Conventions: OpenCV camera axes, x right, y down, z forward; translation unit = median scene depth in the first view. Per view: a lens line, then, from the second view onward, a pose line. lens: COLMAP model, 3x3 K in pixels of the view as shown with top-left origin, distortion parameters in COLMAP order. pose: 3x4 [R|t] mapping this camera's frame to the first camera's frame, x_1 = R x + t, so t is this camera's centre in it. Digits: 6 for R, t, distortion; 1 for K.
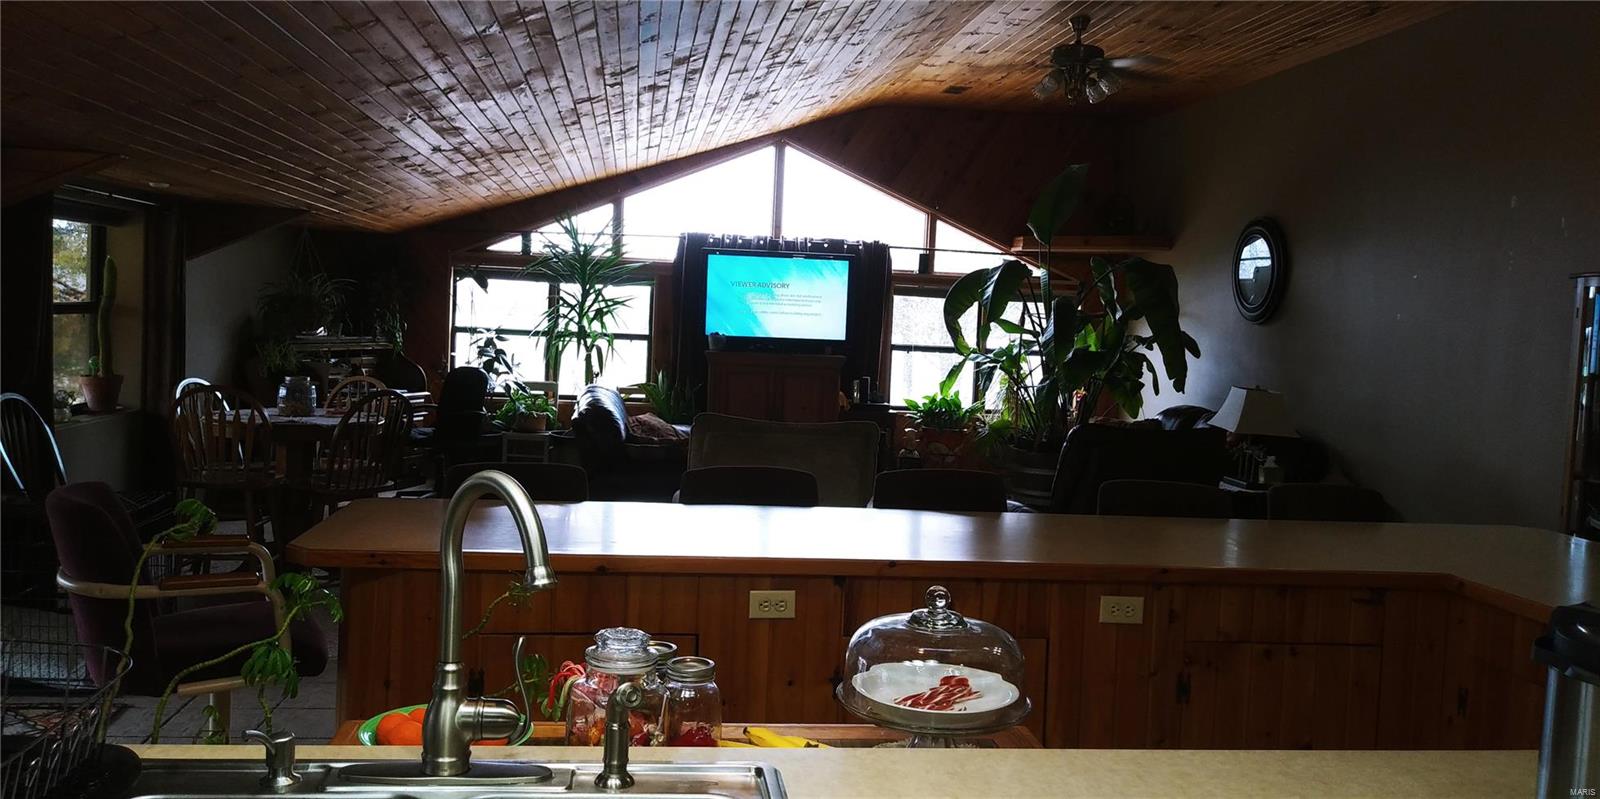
lens RADIAL K [[1308.5, 0, 807.1], [0, 1308.5, 373.7], [0, 0, 1]] dist [0.046895, -0.077521]
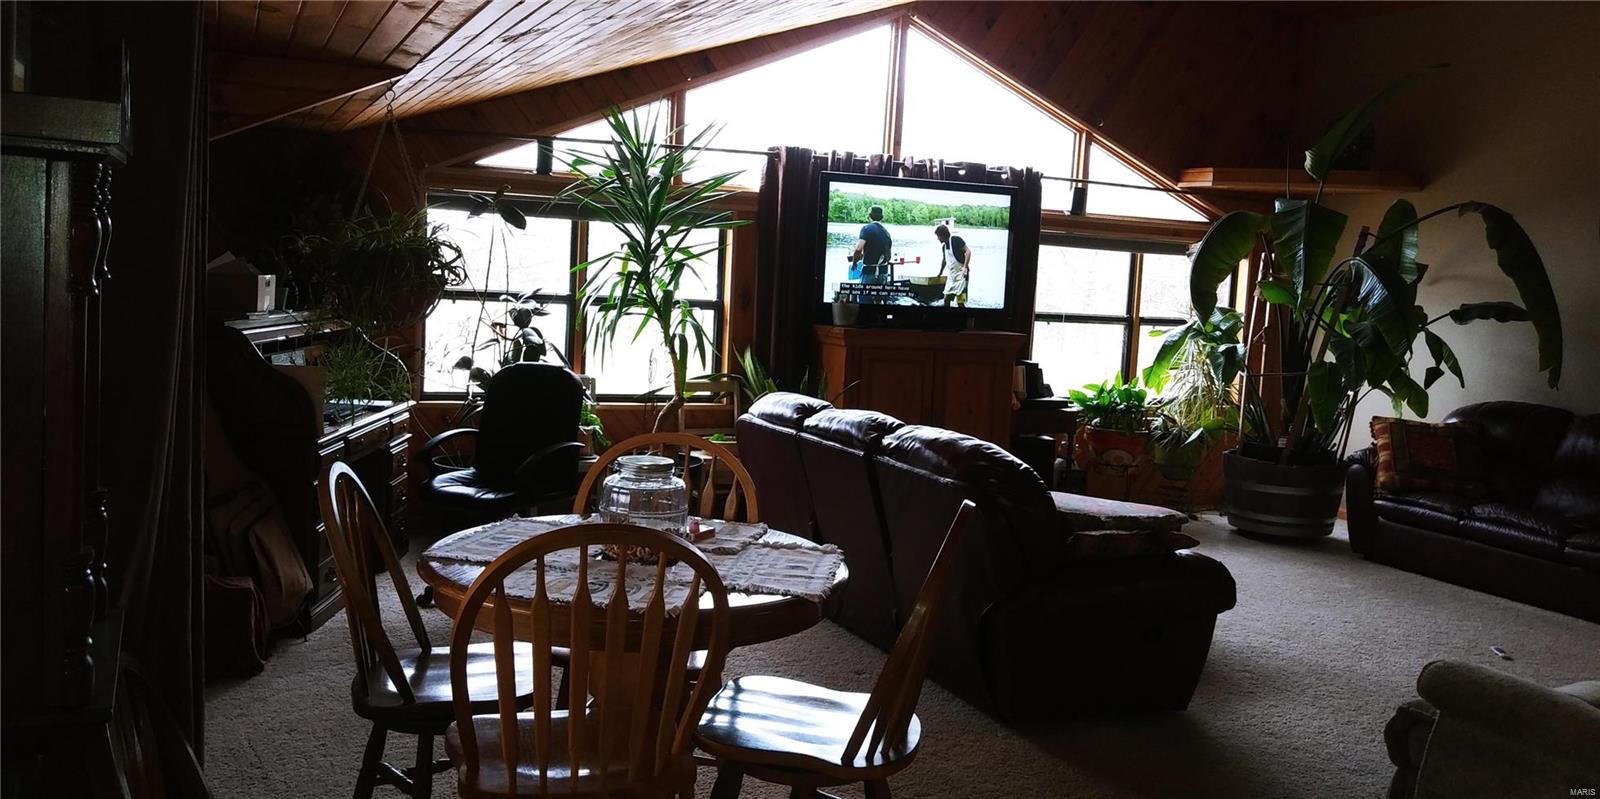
lens RADIAL K [[1308.5, 0, 807.1], [0, 1308.5, 373.7], [0, 0, 1]] dist [0.046895, -0.077521]
pose [[0.957075, -0.016921, 0.289345, -0.272346], [0.001868, 0.998634, 0.052223, -0.027615], [-0.289833, -0.049441, 0.955799, 0.354261]]
